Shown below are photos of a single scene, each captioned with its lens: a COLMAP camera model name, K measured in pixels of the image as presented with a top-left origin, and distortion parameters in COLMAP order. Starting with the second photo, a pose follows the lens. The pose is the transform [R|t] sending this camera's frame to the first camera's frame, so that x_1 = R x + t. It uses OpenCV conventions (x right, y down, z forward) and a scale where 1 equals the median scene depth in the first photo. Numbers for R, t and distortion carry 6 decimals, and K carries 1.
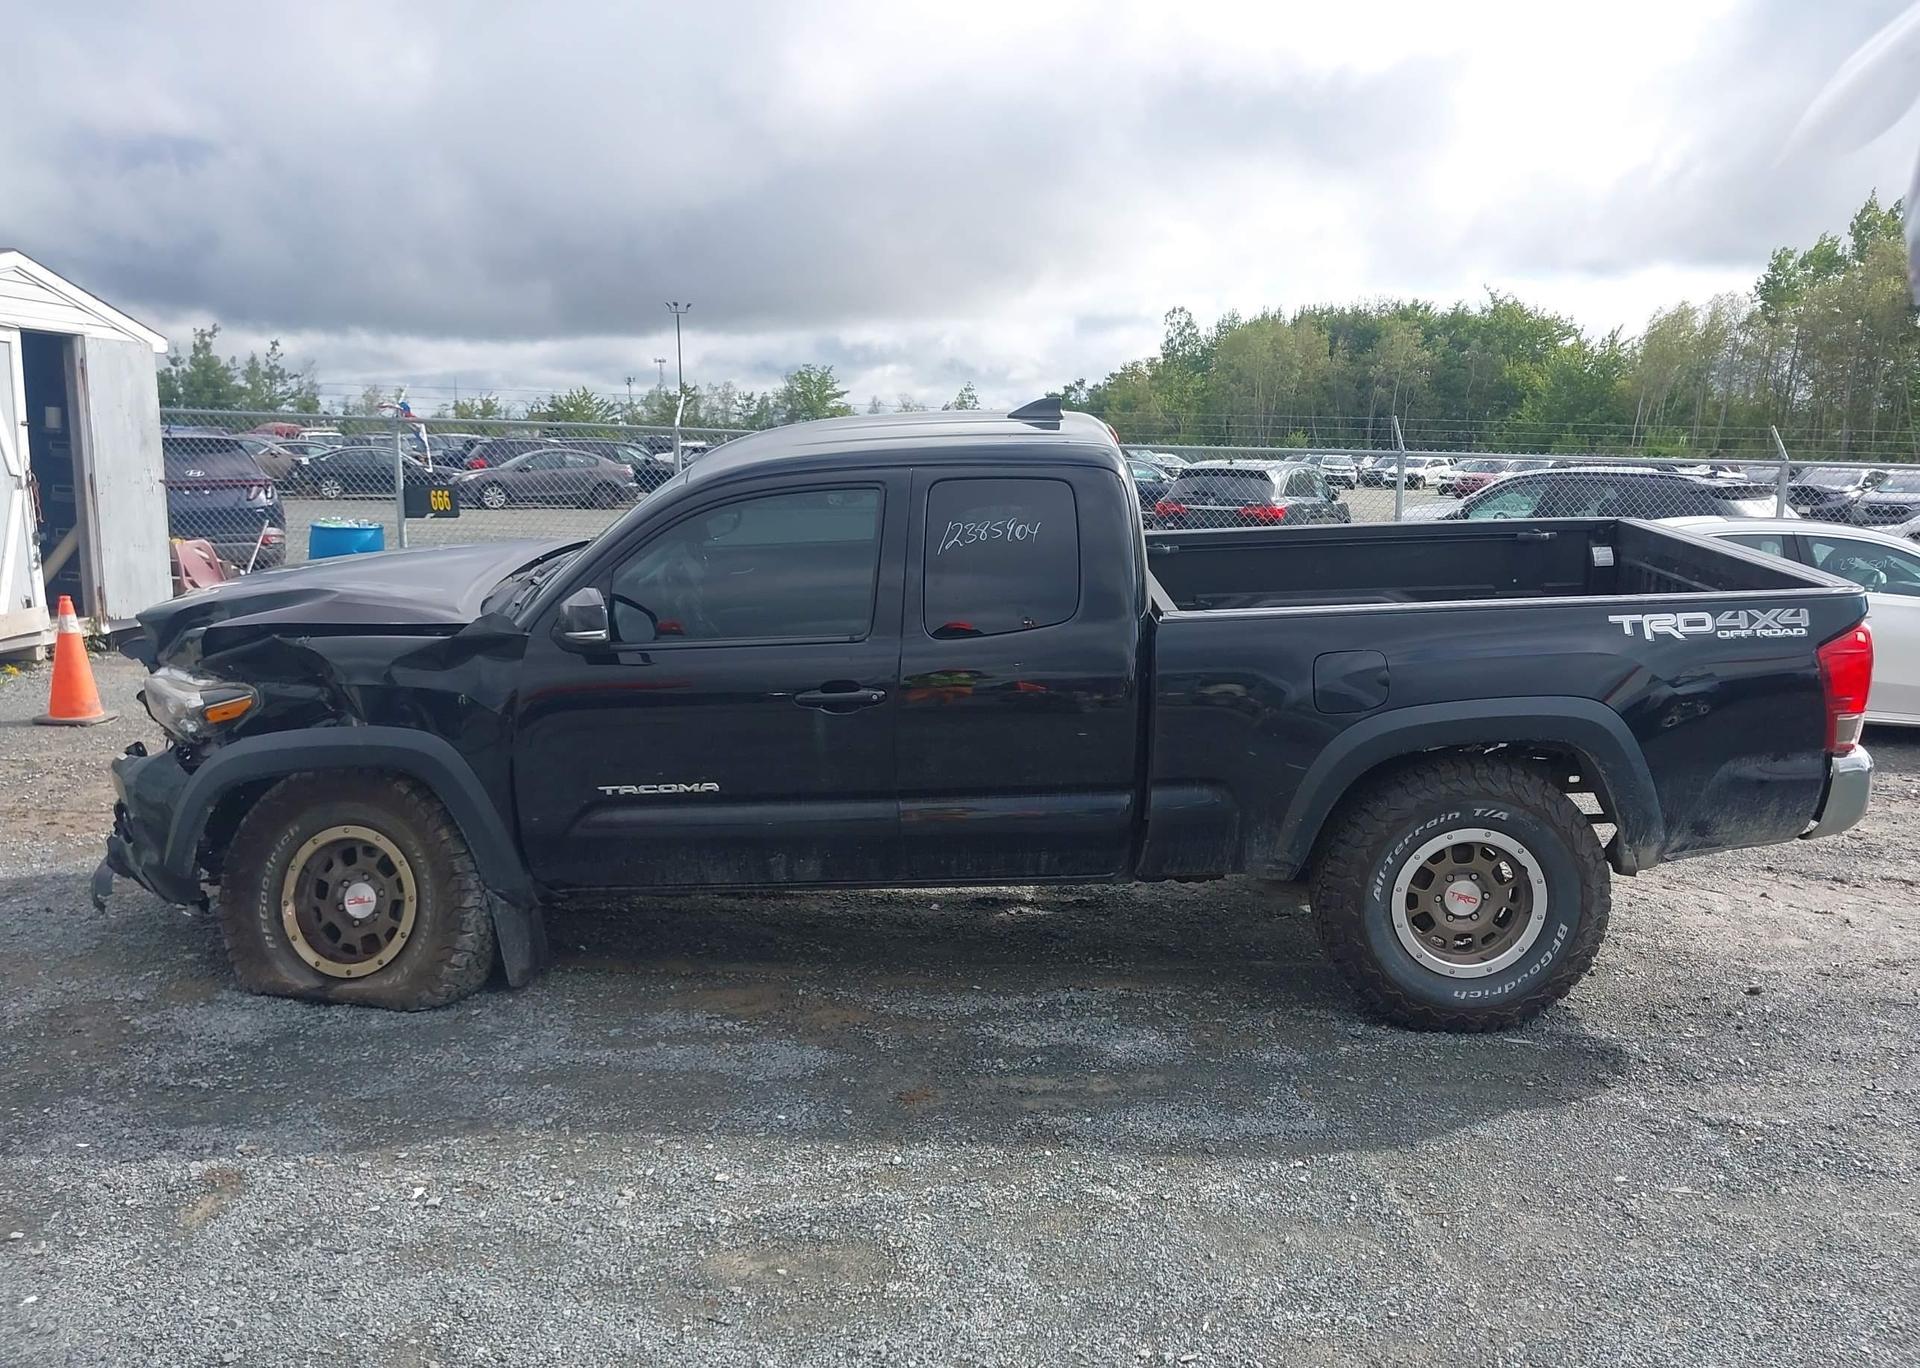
lens RADIAL K [[1508.7, 0, 960.0], [0, 1508.7, 684.0], [0, 0, 1]] dist [0.057191, -0.133991]
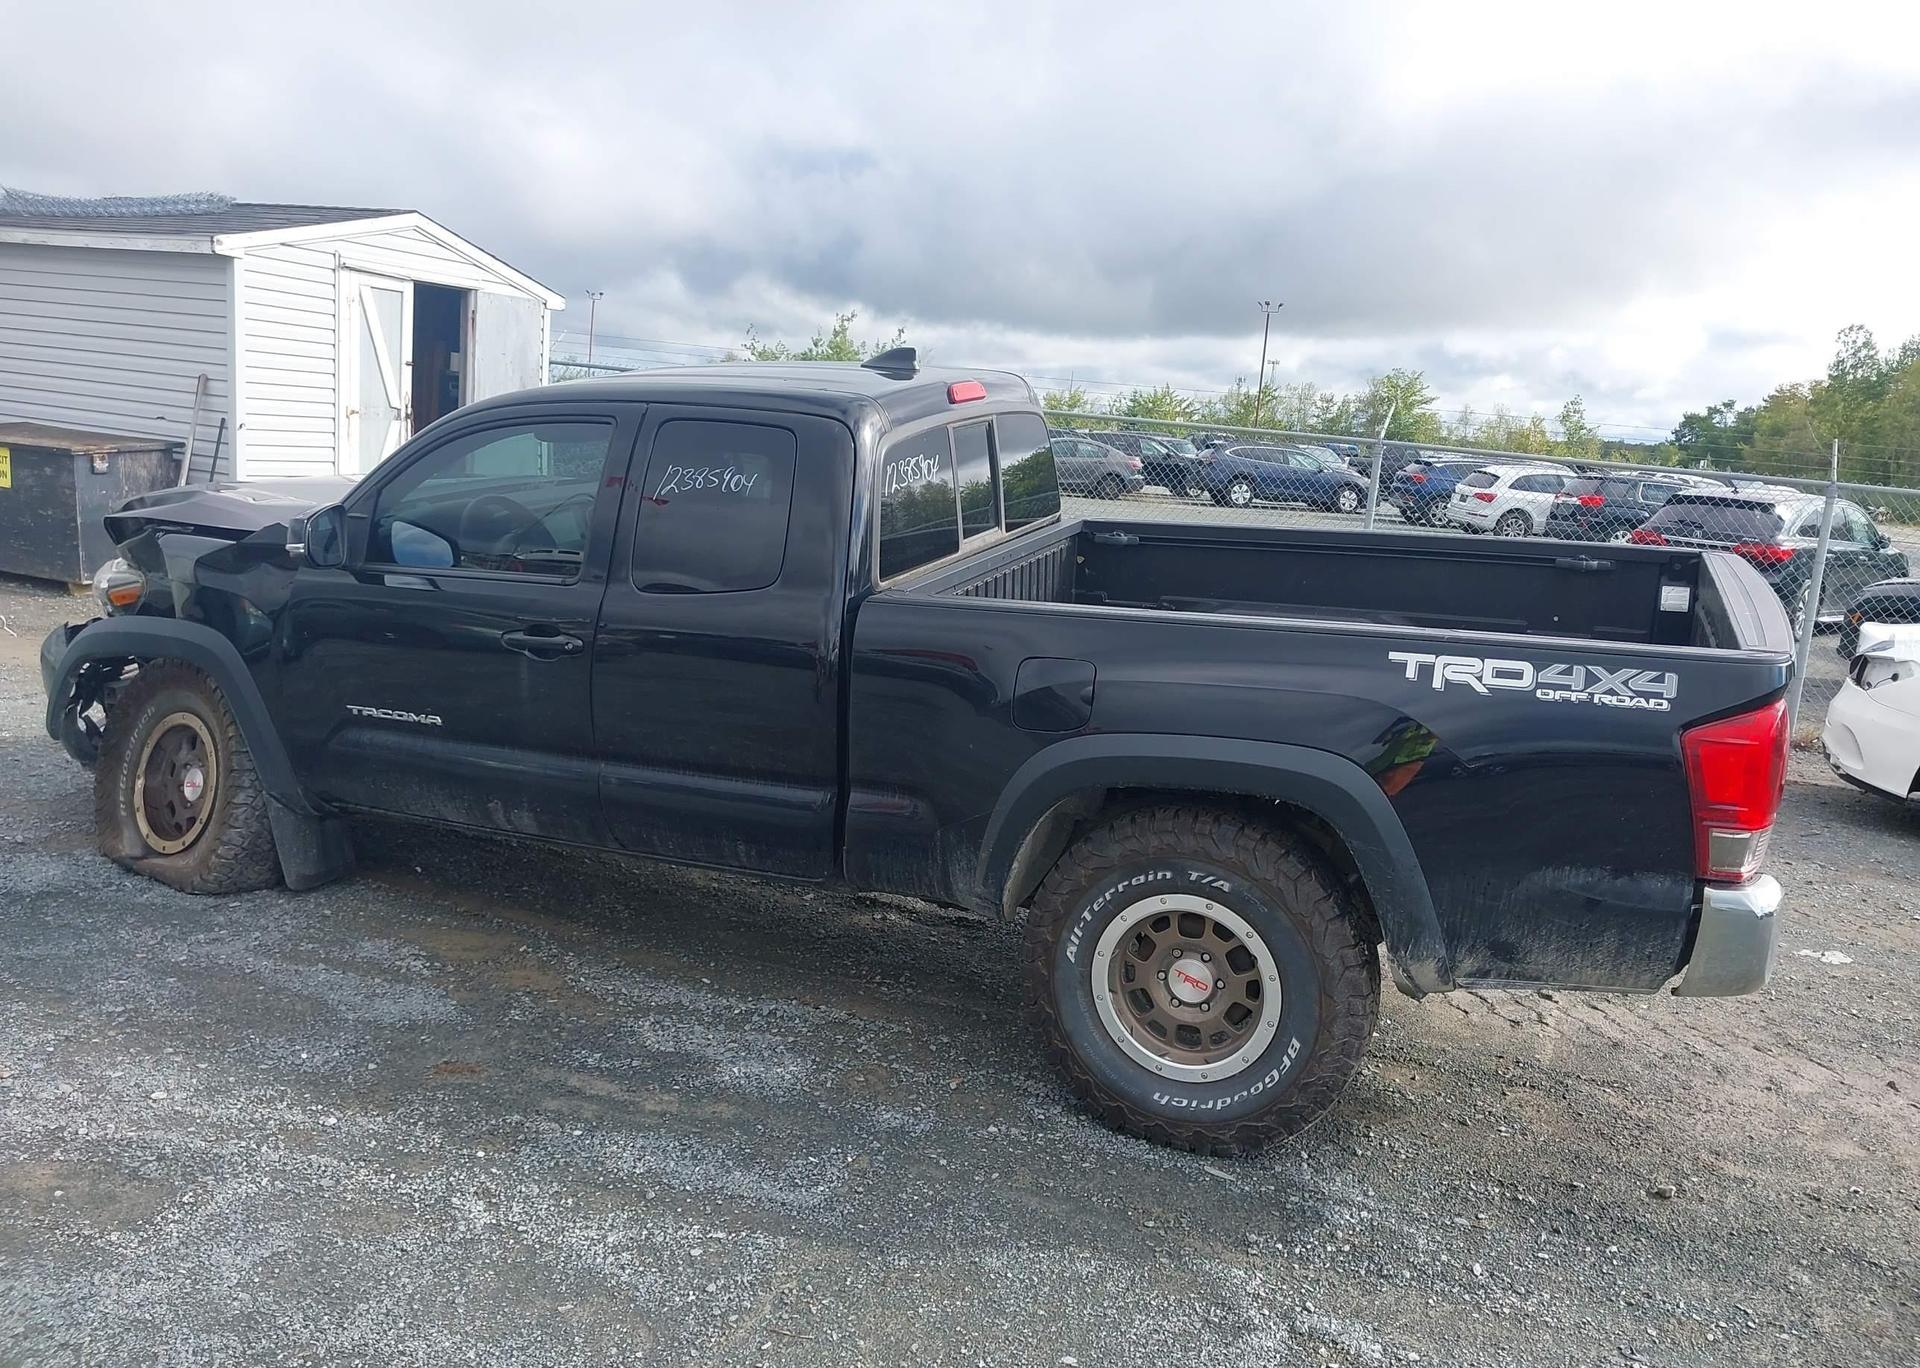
lens RADIAL K [[1486.0, 0, 955.7], [0, 1486.0, 681.1], [0, 0, 1]] dist [0.079002, -0.115122]
pose [[0.921604, 0.122067, -0.368437, 0.495814], [-0.122317, 0.992230, 0.022775, -0.020223], [0.368354, 0.024077, 0.929374, 0.213912]]
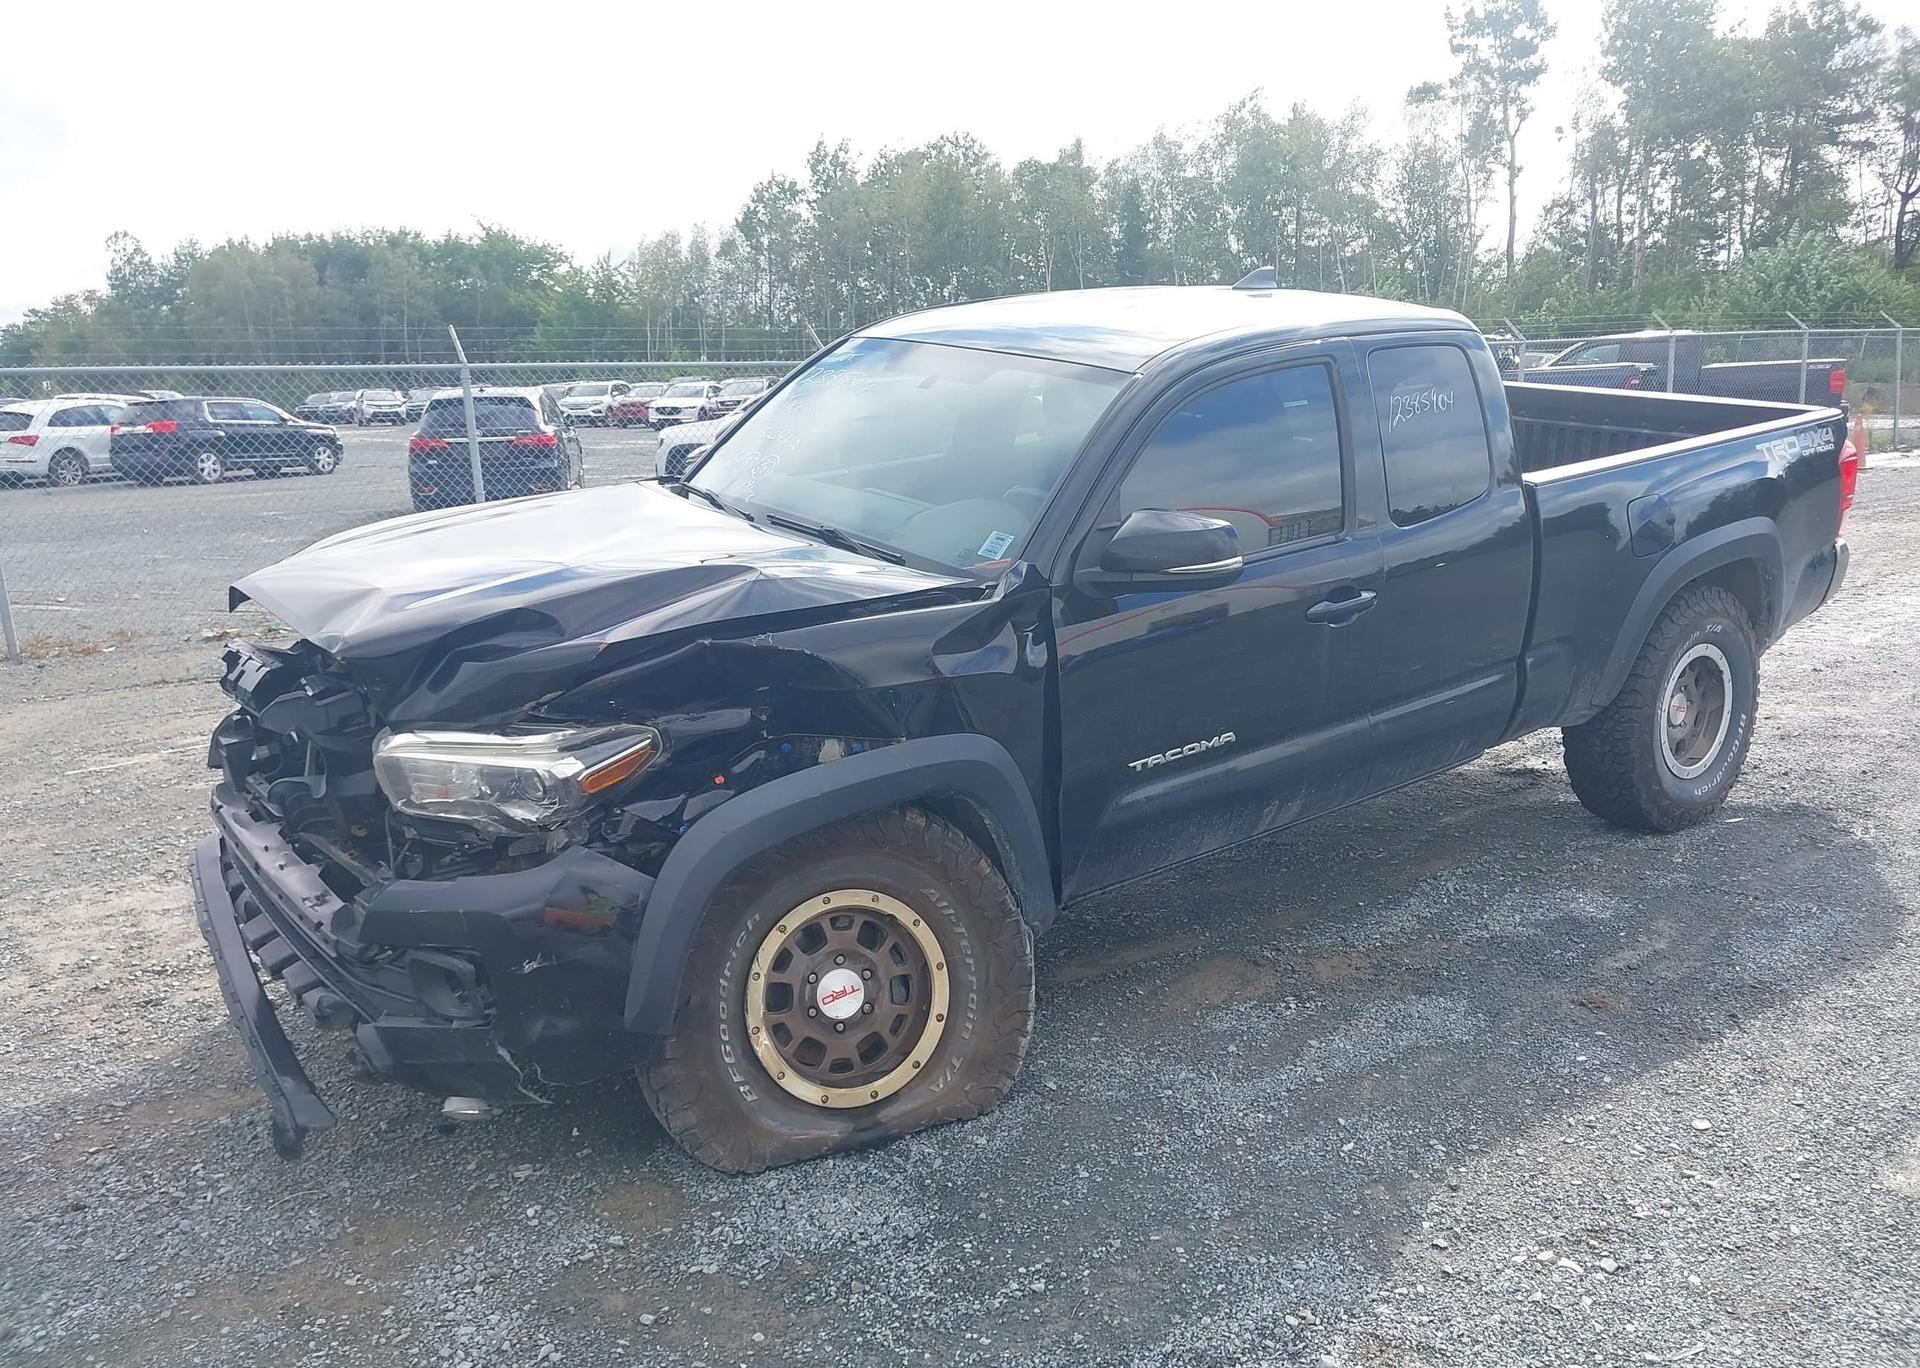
lens RADIAL K [[1486.0, 0, 955.7], [0, 1486.0, 681.1], [0, 0, 1]] dist [0.079002, -0.115122]
pose [[0.800174, -0.169678, 0.575266, -0.743762], [0.143642, 0.985449, 0.090864, -0.058425], [-0.582313, 0.009925, 0.812904, 0.410219]]
